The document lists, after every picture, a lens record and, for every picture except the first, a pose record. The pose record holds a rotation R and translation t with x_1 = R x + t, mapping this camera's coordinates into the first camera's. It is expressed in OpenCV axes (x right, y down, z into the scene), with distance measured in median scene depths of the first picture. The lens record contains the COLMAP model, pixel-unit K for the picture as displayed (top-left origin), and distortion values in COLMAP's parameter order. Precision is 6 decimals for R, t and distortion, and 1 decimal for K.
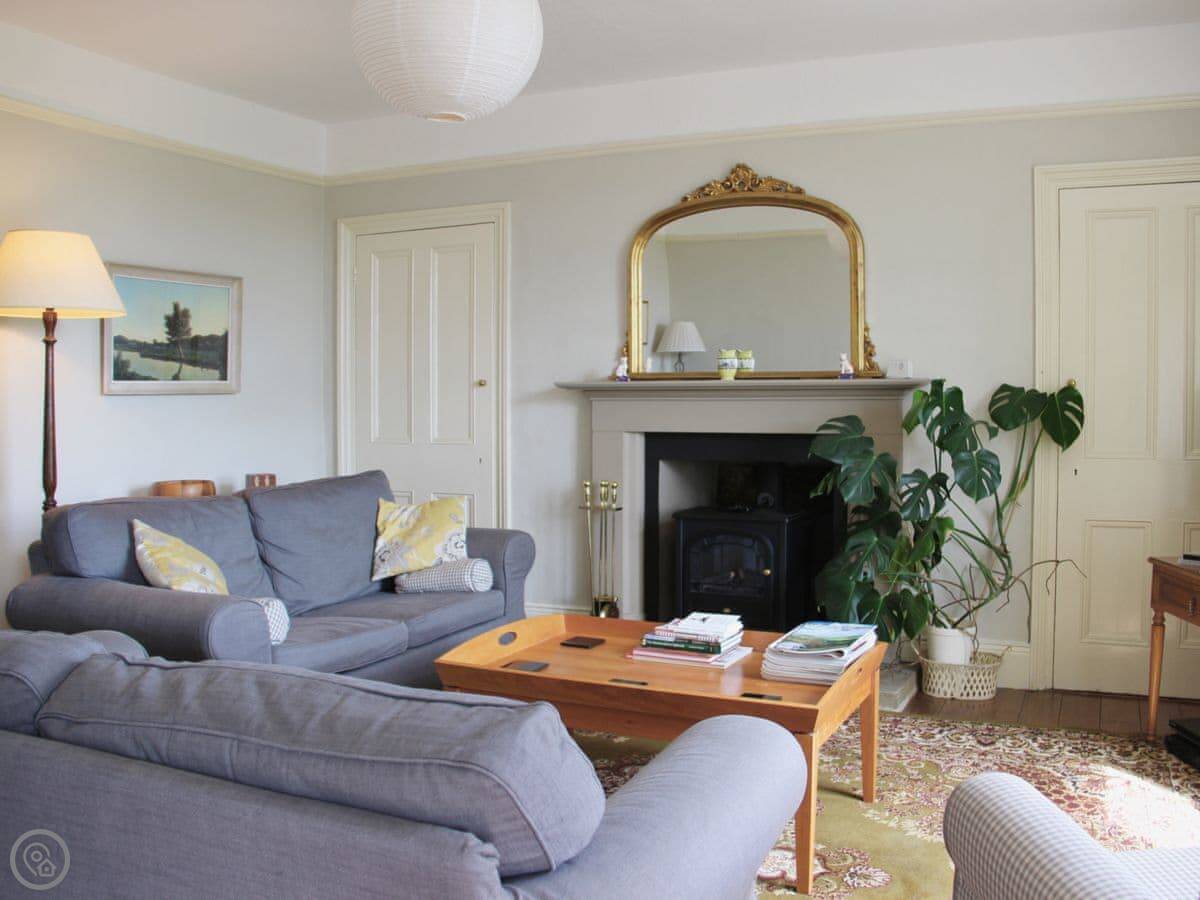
lens RADIAL K [[1113.1, 0, 600.0], [0, 1113.1, 450.0], [0, 0, 1]] dist [-0.149665, 0.021320]
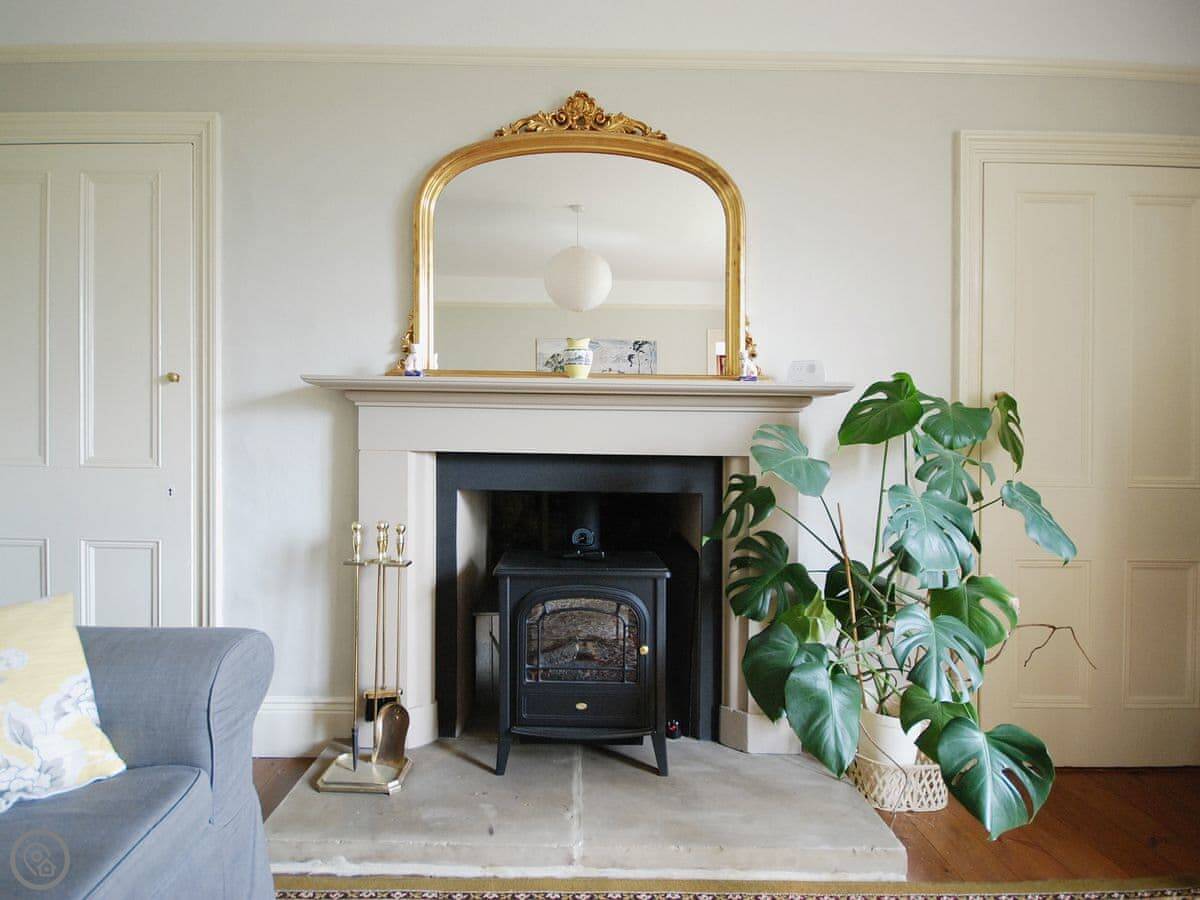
lens RADIAL K [[646.1, 0, 598.7], [0, 646.1, 463.3], [0, 0, 1]] dist [0.004797, 0.001155]
pose [[0.896527, 0.001075, 0.442987, -0.070225], [0.000348, 0.999995, -0.003131, -0.009333], [-0.442988, 0.002961, 0.896523, 0.765631]]
